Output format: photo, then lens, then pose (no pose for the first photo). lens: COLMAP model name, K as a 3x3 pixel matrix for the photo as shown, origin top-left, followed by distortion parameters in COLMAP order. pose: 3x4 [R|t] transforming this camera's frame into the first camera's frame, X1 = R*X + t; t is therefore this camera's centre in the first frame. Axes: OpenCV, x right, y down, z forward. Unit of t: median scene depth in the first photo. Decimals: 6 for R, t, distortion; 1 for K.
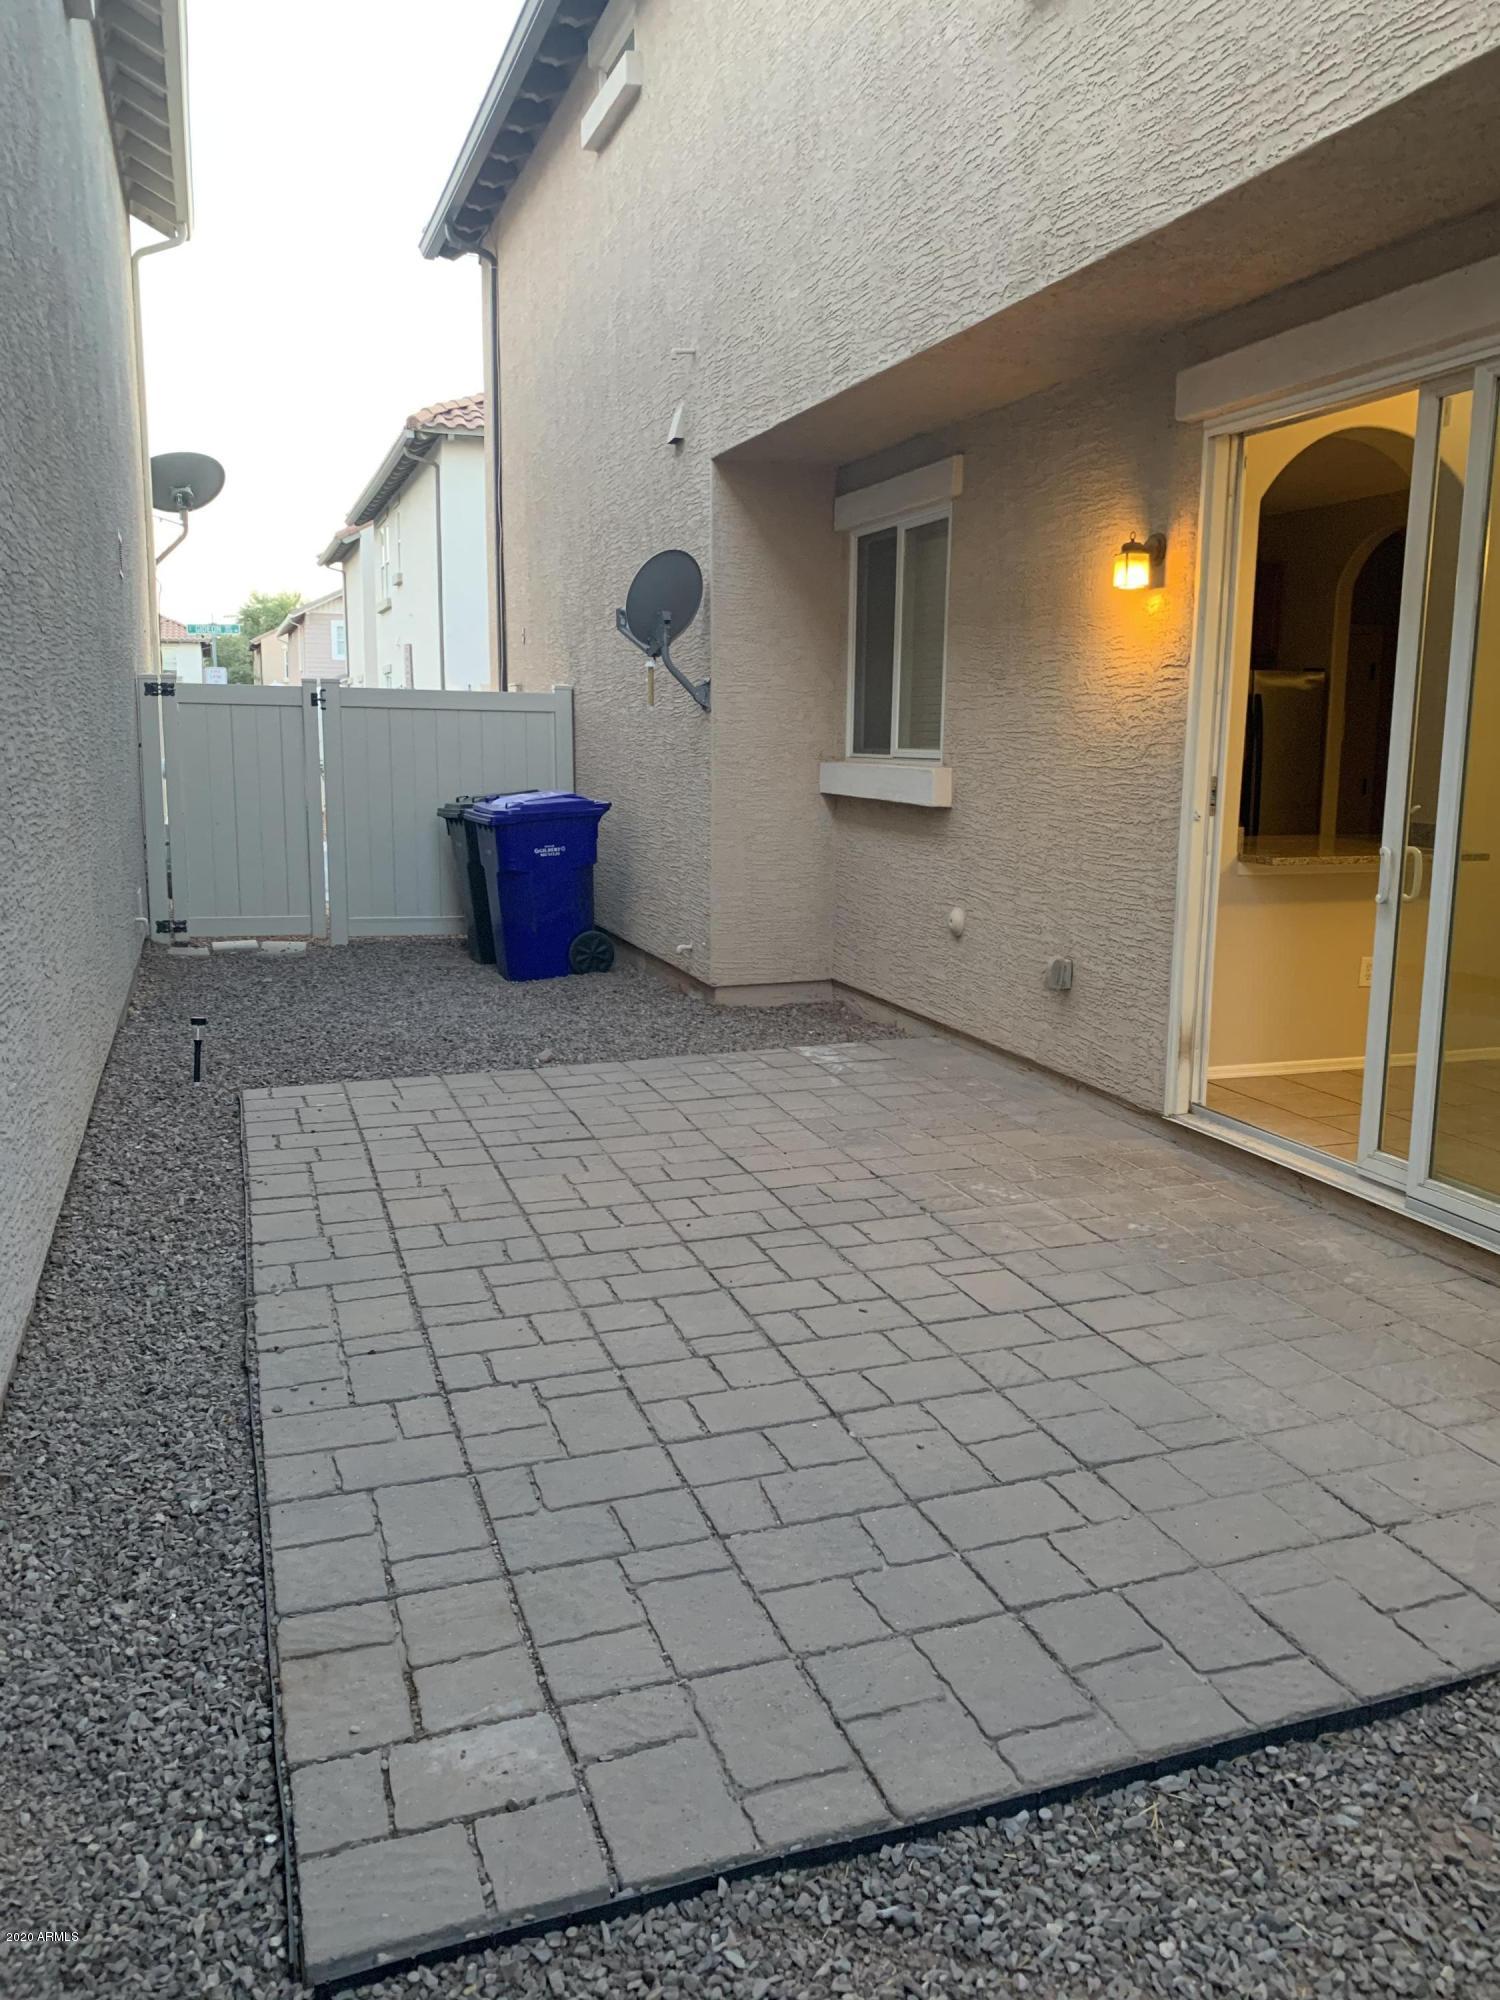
lens RADIAL K [[1540.6, 0, 757.4], [0, 1540.6, 999.6], [0, 0, 1]] dist [0.044035, -0.041924]
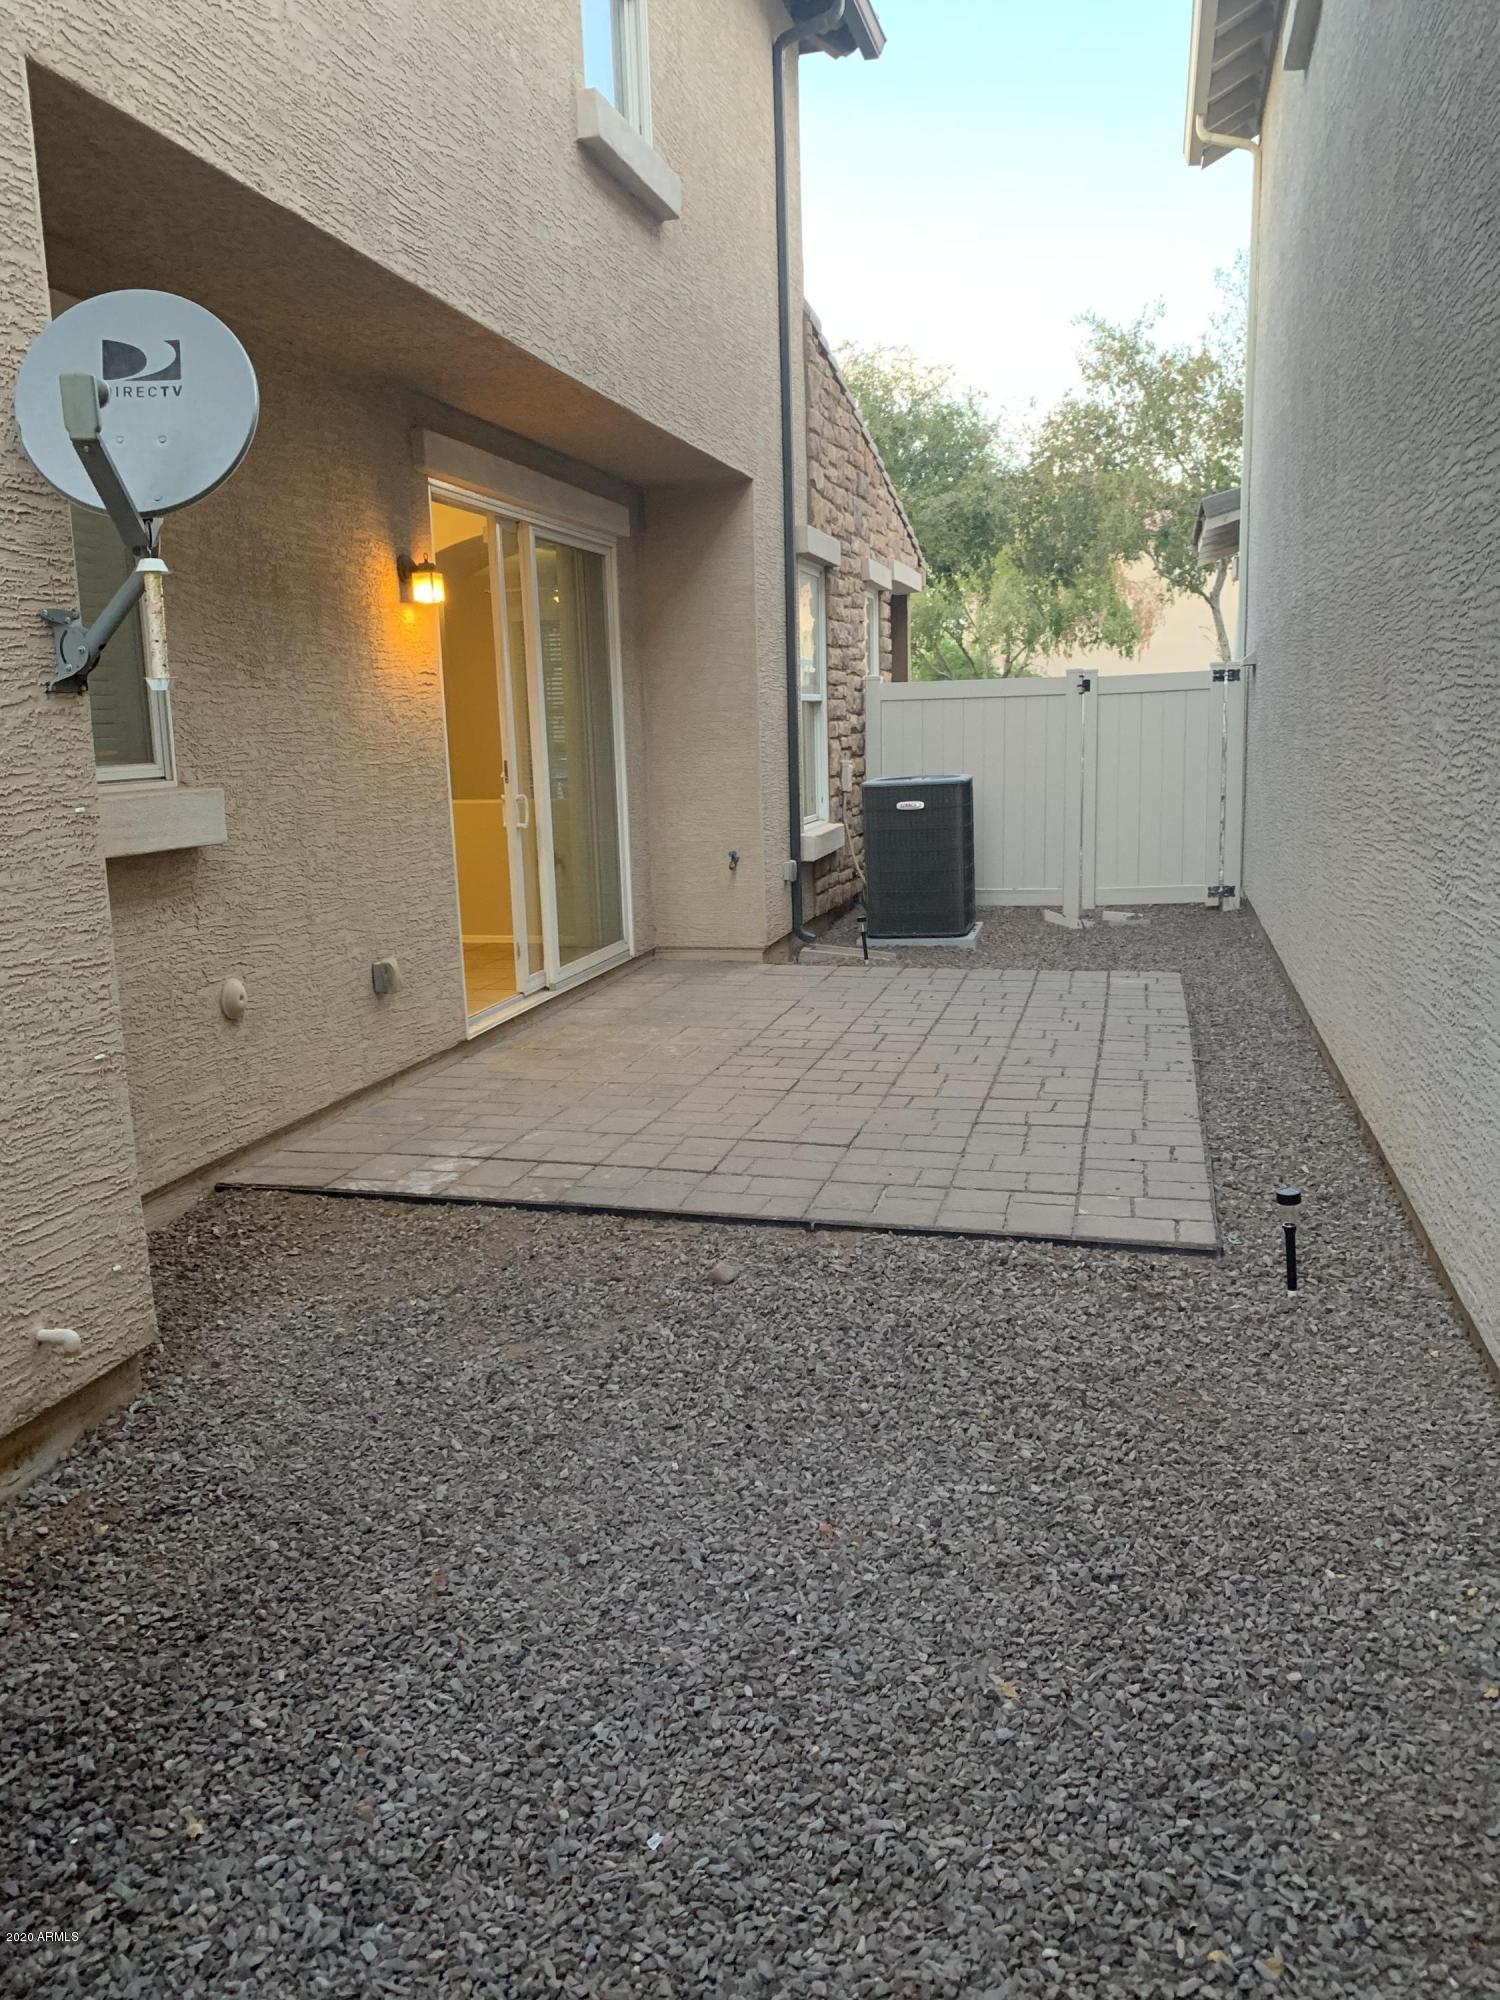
lens RADIAL K [[1540.6, 0, 754.0], [0, 1540.6, 999.9], [0, 0, 1]] dist [0.044035, -0.041924]
pose [[-0.832964, -0.092280, 0.545577, -0.567384], [0.105219, 0.941589, 0.319906, -0.307654], [-0.543231, 0.323875, -0.774600, 1.724288]]
